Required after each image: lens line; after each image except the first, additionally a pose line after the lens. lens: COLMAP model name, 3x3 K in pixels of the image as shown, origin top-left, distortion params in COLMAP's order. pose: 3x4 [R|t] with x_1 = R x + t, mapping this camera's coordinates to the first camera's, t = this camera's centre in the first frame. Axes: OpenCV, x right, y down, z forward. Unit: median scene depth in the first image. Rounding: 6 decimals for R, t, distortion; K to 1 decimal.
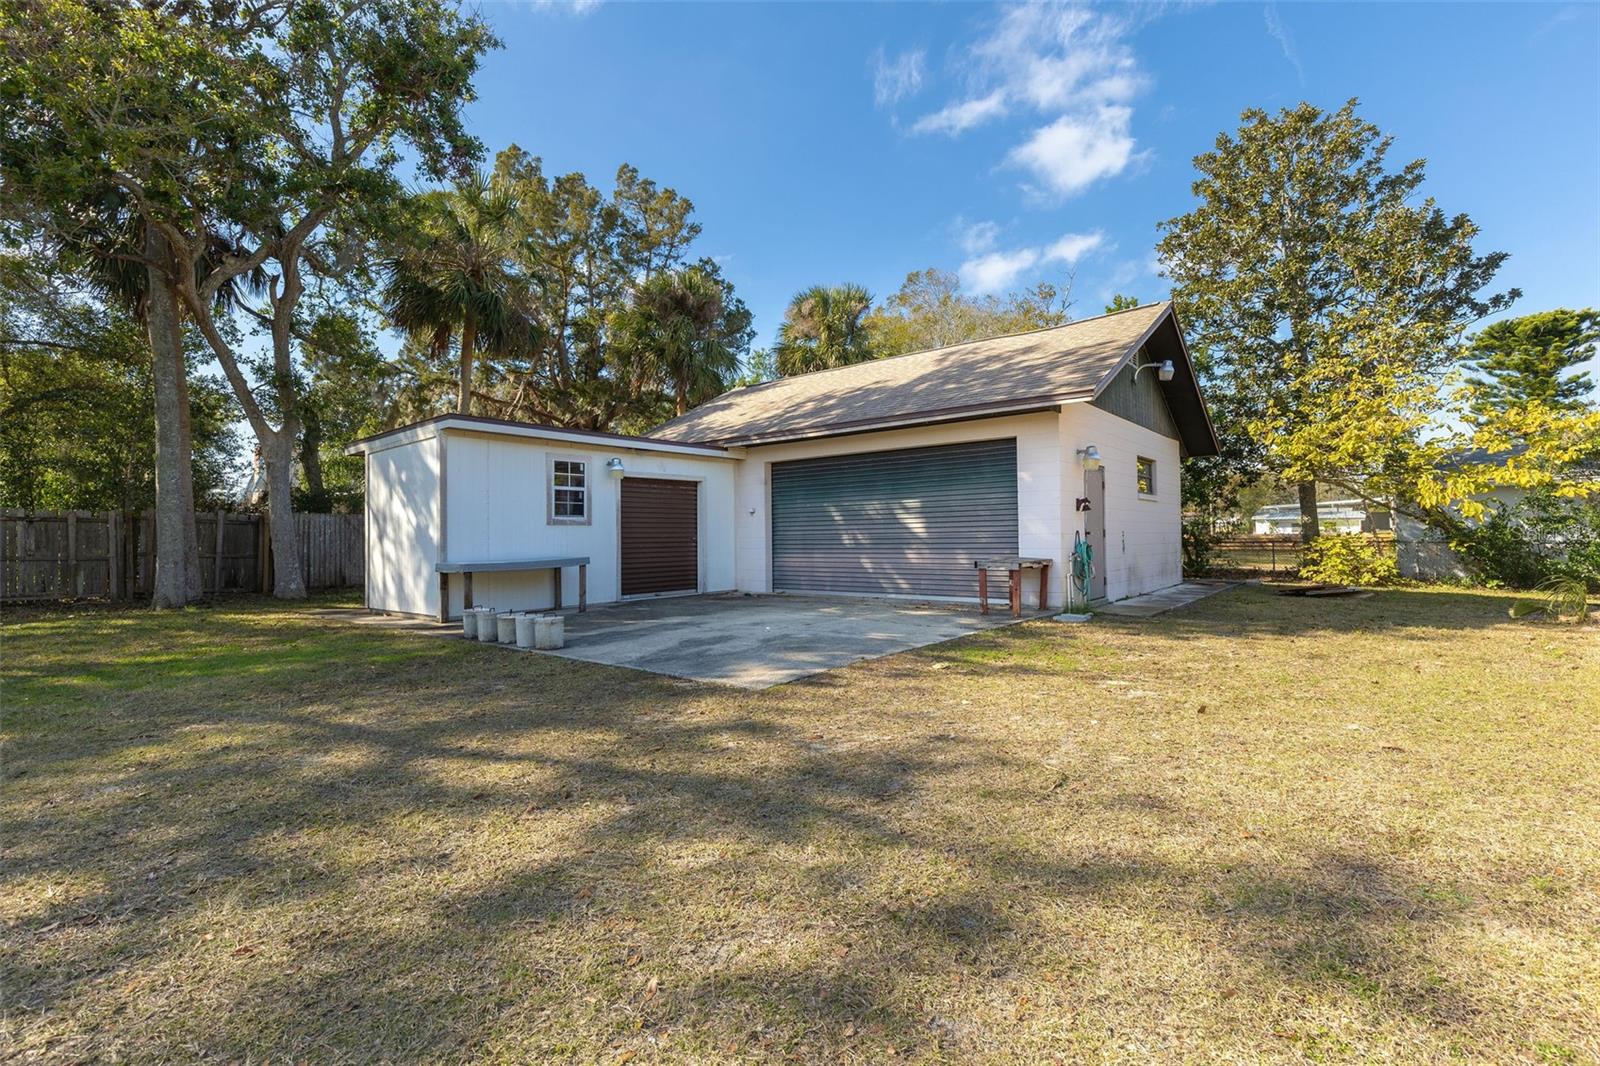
lens RADIAL K [[728.3, 0, 810.3], [0, 728.3, 522.2], [0, 0, 1]] dist [0.009781, -0.003417]
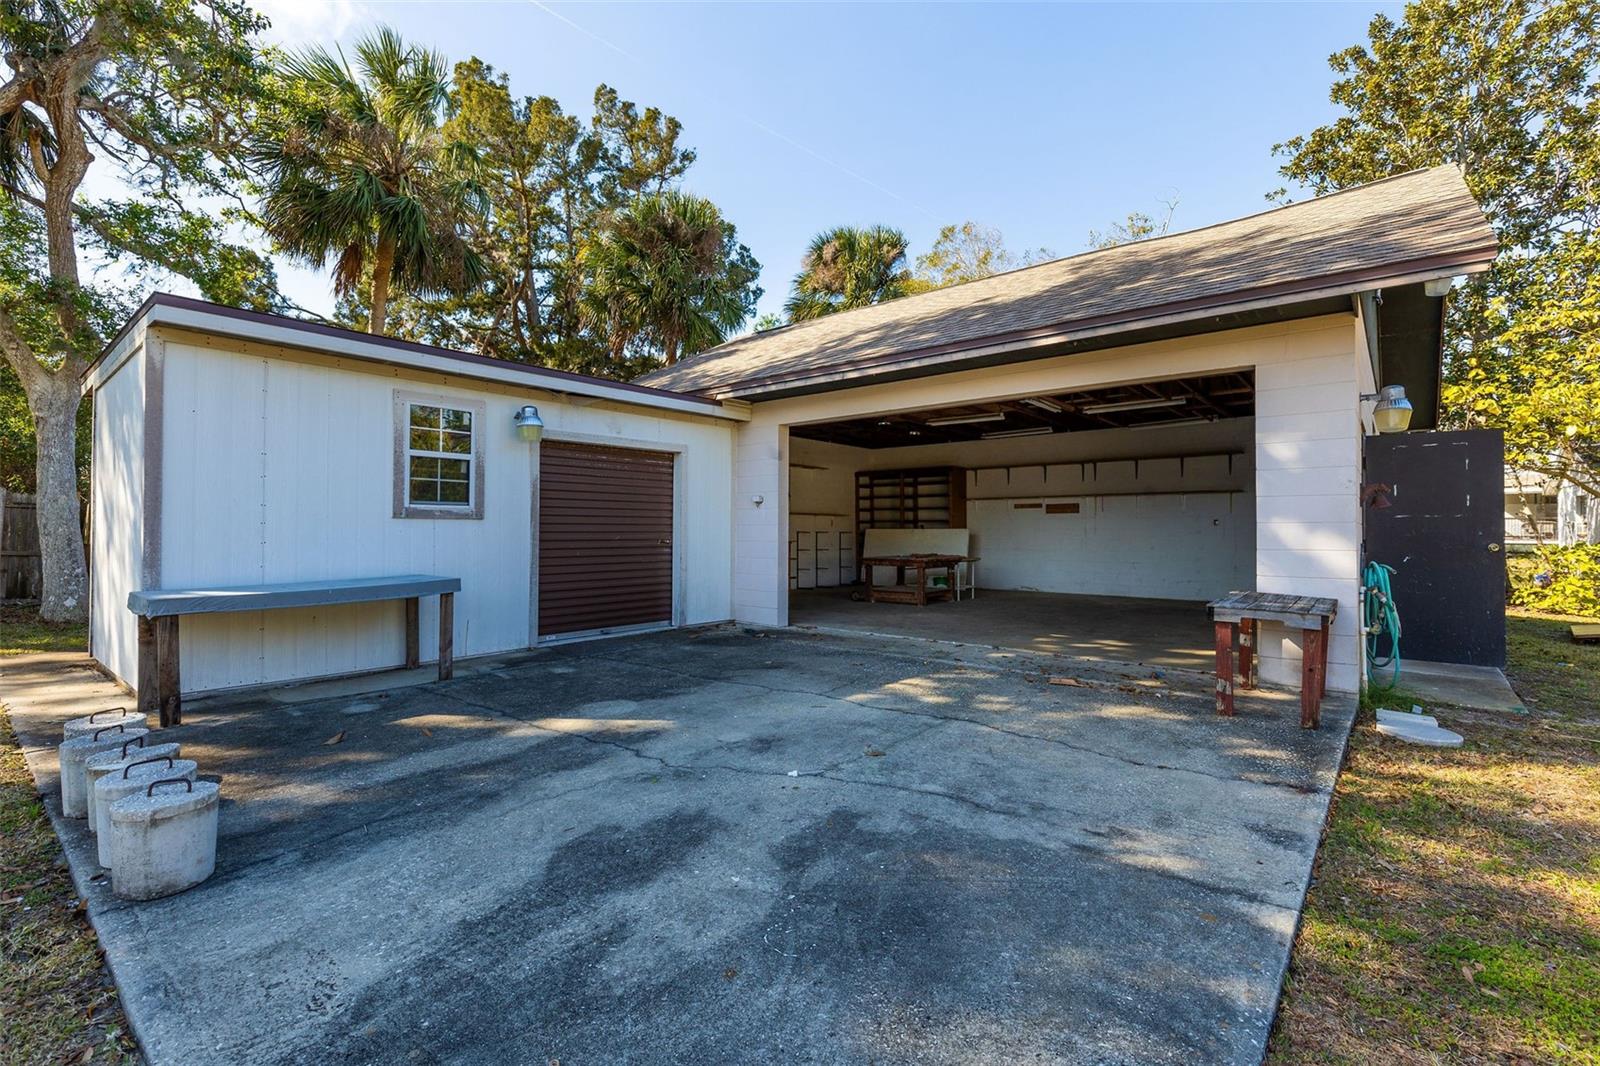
lens RADIAL K [[728.3, 0, 806.3], [0, 728.3, 531.4], [0, 0, 1]] dist [0.009781, -0.003417]
pose [[0.999842, 0.014249, -0.010609, -0.029457], [-0.014029, 0.999691, 0.020527, -0.001555], [0.010898, -0.020375, 0.999733, 0.348064]]
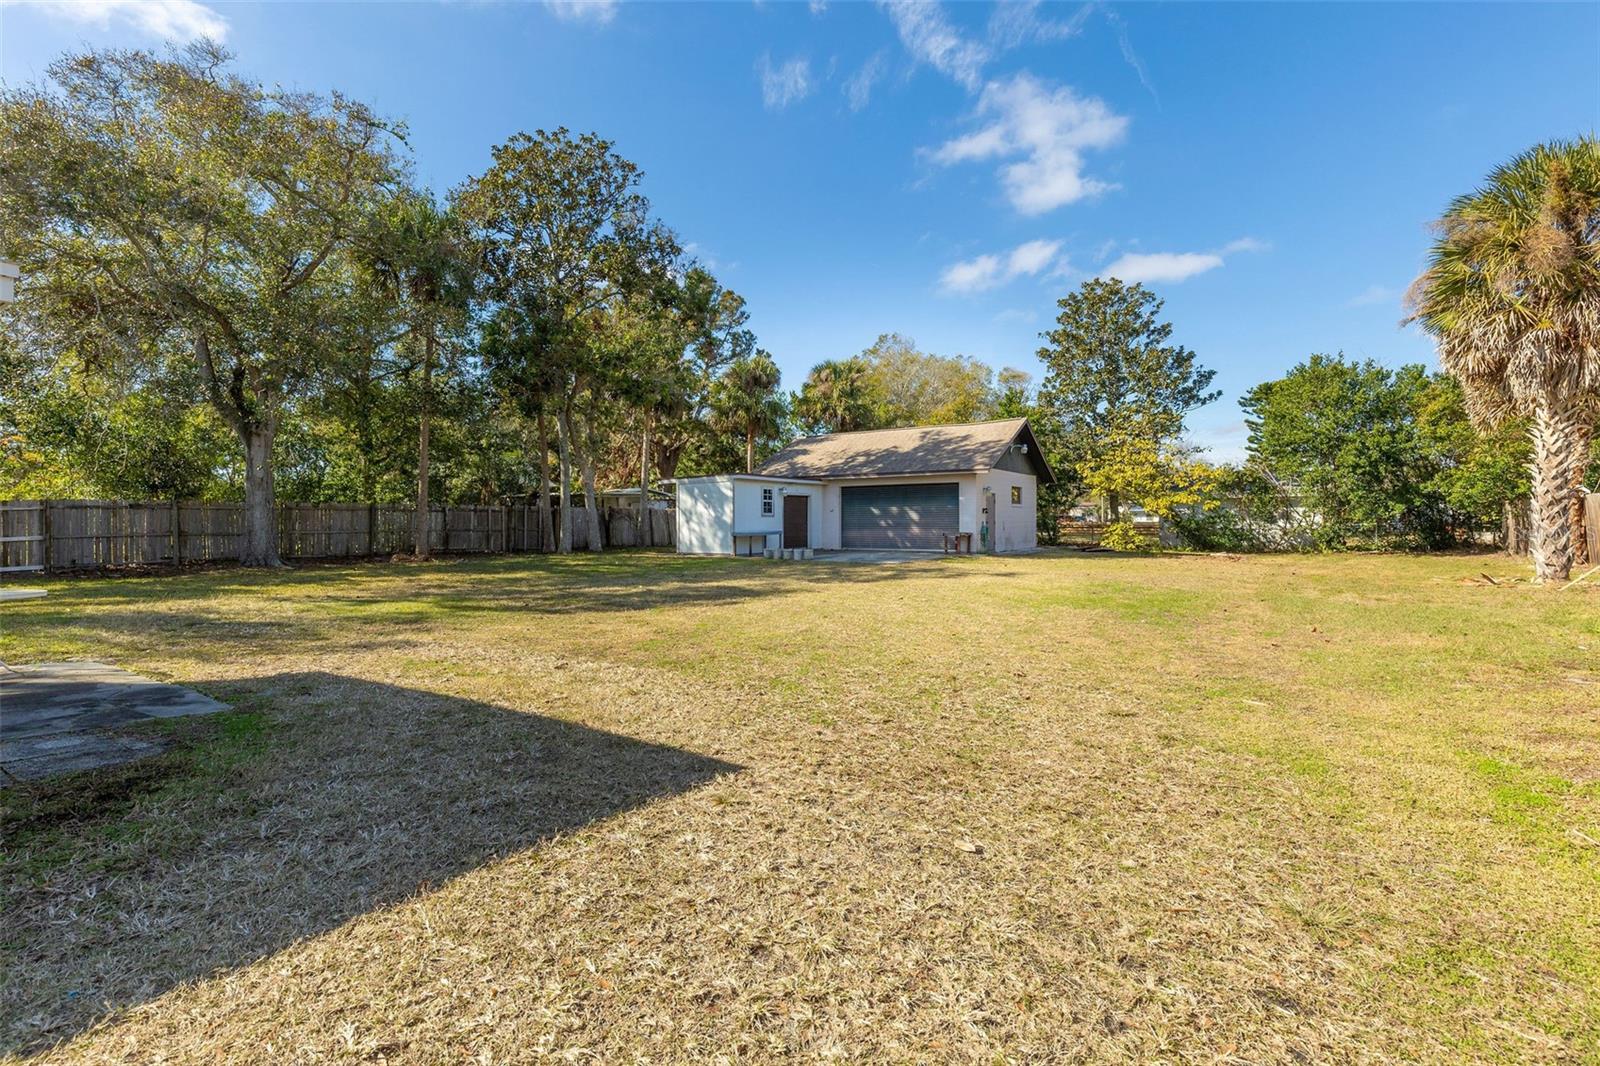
lens RADIAL K [[728.3, 0, 810.9], [0, 728.3, 527.1], [0, 0, 1]] dist [0.009781, -0.003417]
pose [[0.995308, 0.007605, 0.096462, -0.337286], [-0.010493, 0.999511, 0.029463, -0.026095], [-0.096191, -0.030337, 0.994900, -1.047874]]
